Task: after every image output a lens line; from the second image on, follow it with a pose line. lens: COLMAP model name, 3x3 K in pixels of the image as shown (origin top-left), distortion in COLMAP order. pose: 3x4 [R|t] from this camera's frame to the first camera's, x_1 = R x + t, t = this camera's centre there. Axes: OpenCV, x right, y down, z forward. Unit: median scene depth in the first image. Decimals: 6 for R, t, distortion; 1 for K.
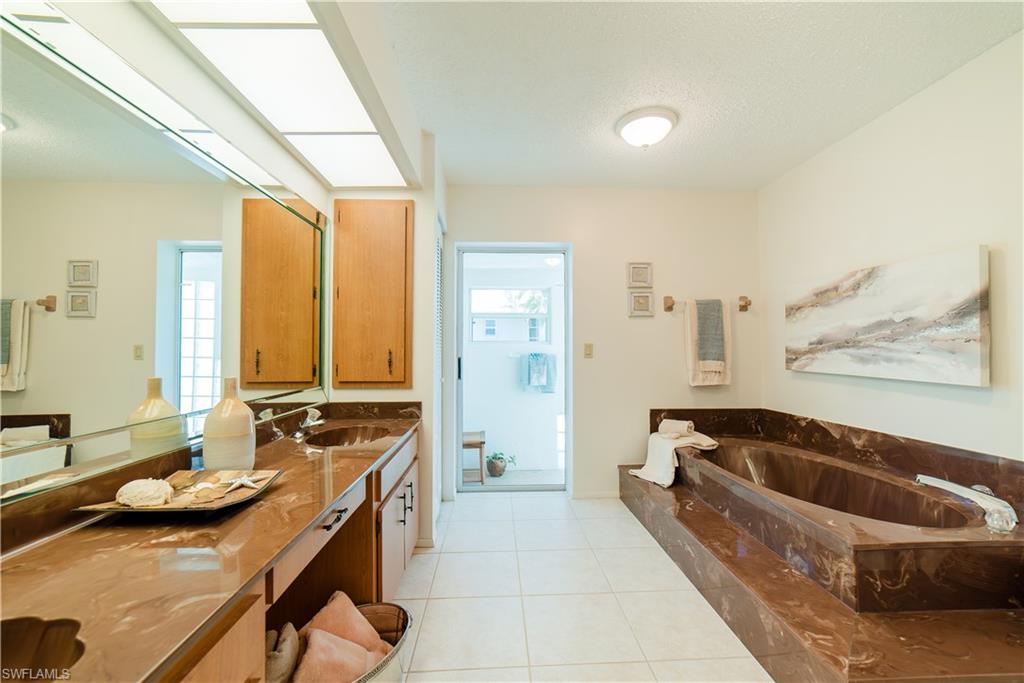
lens RADIAL K [[417.0, 0, 516.6], [0, 417.0, 339.3], [0, 0, 1]] dist [-0.002418, 0.000484]
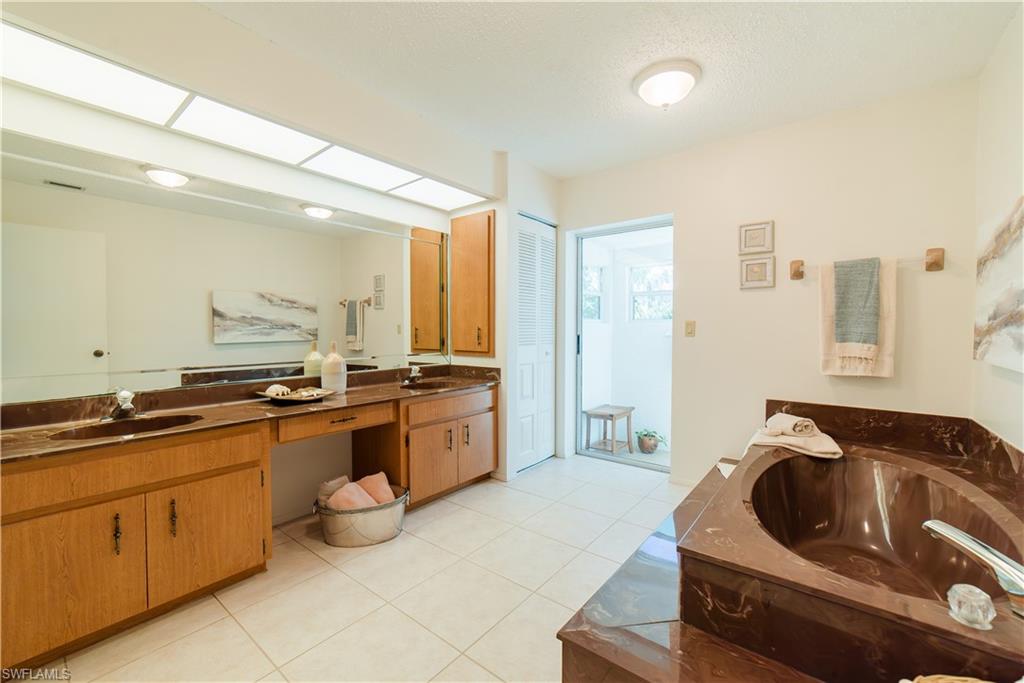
lens RADIAL K [[417.0, 0, 516.6], [0, 417.0, 339.3], [0, 0, 1]] dist [-0.002418, 0.000484]
pose [[0.758989, 0.019015, -0.650825, 0.509904], [0.014215, 0.998851, 0.045760, 0.002728], [0.650948, -0.043983, 0.757847, 0.054202]]
